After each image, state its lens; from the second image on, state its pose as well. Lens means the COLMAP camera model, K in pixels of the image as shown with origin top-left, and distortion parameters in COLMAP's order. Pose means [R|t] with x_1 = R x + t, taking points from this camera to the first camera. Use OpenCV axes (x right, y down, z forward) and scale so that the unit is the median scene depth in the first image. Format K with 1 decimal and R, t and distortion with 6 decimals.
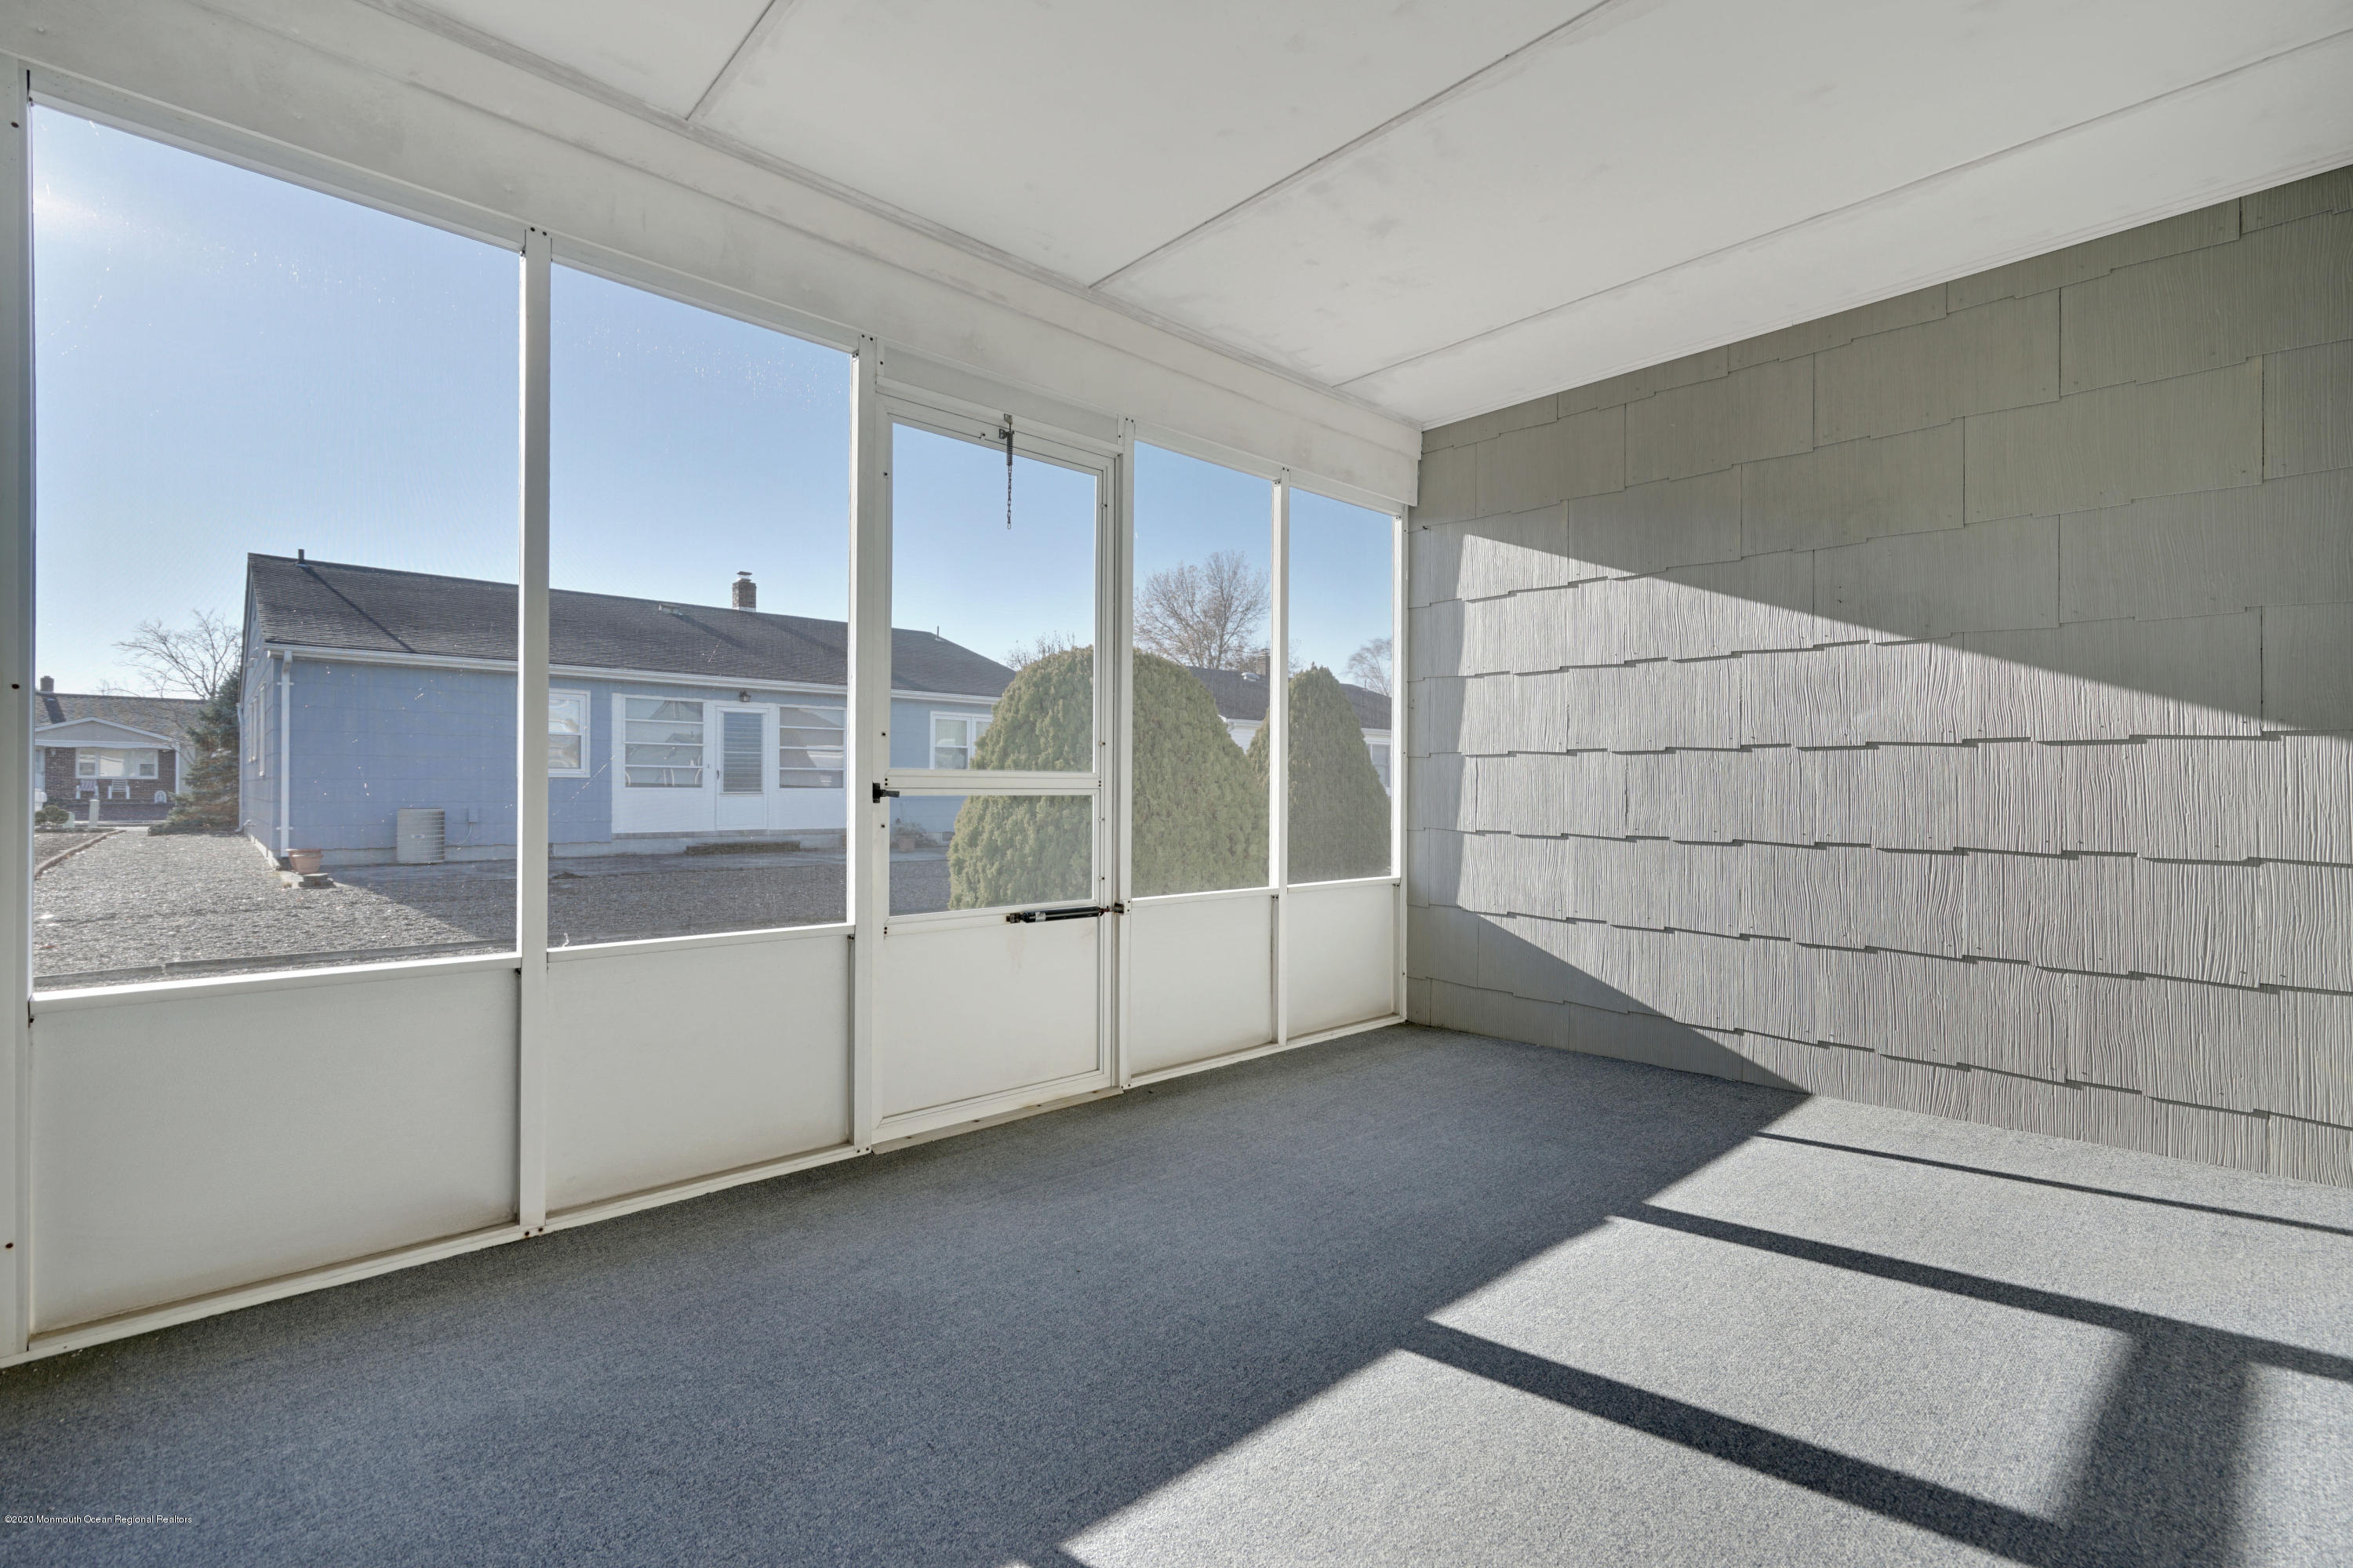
lens RADIAL K [[1065.9, 0, 1176.5], [0, 1065.9, 784.0], [0, 0, 1]] dist [-0.002575, 0.000468]
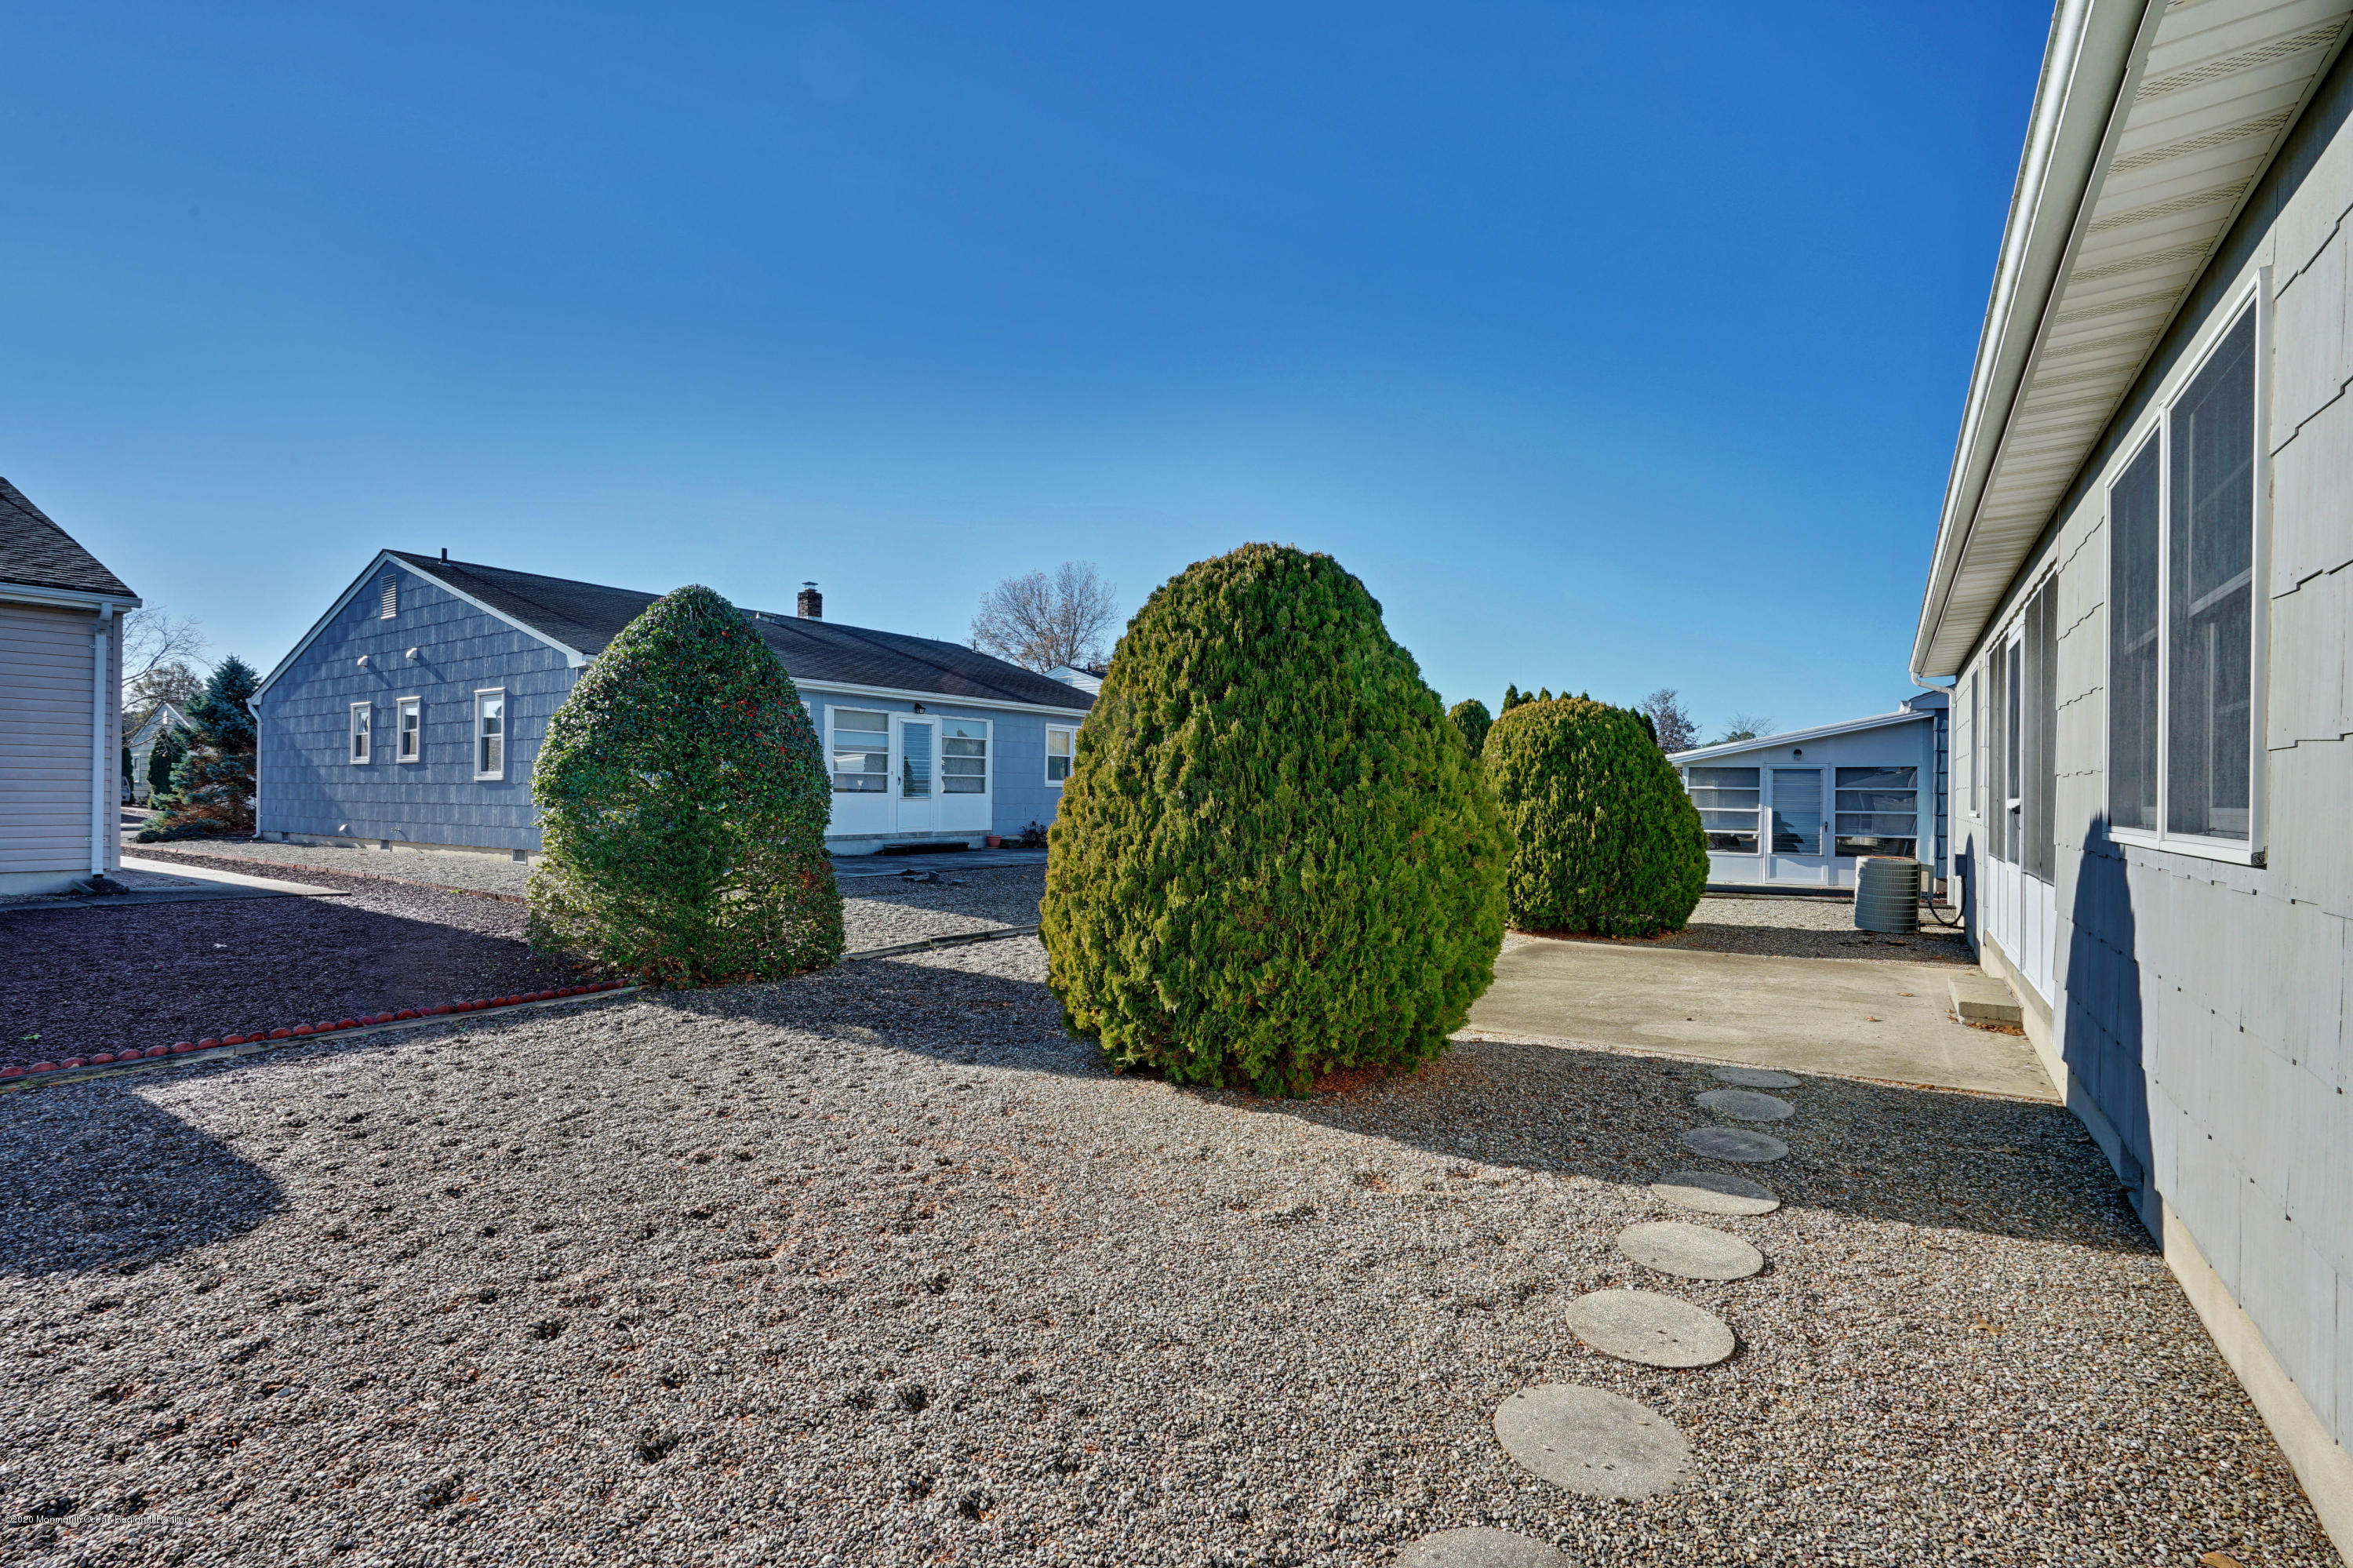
lens RADIAL K [[1065.9, 0, 1176.5], [0, 1065.9, 784.0], [0, 0, 1]] dist [-0.002575, 0.000468]
pose [[0.971475, 0.005018, 0.237088, -0.402148], [-0.004704, 0.999987, -0.001889, -0.004673], [-0.237094, 0.000720, 0.971486, -0.114868]]
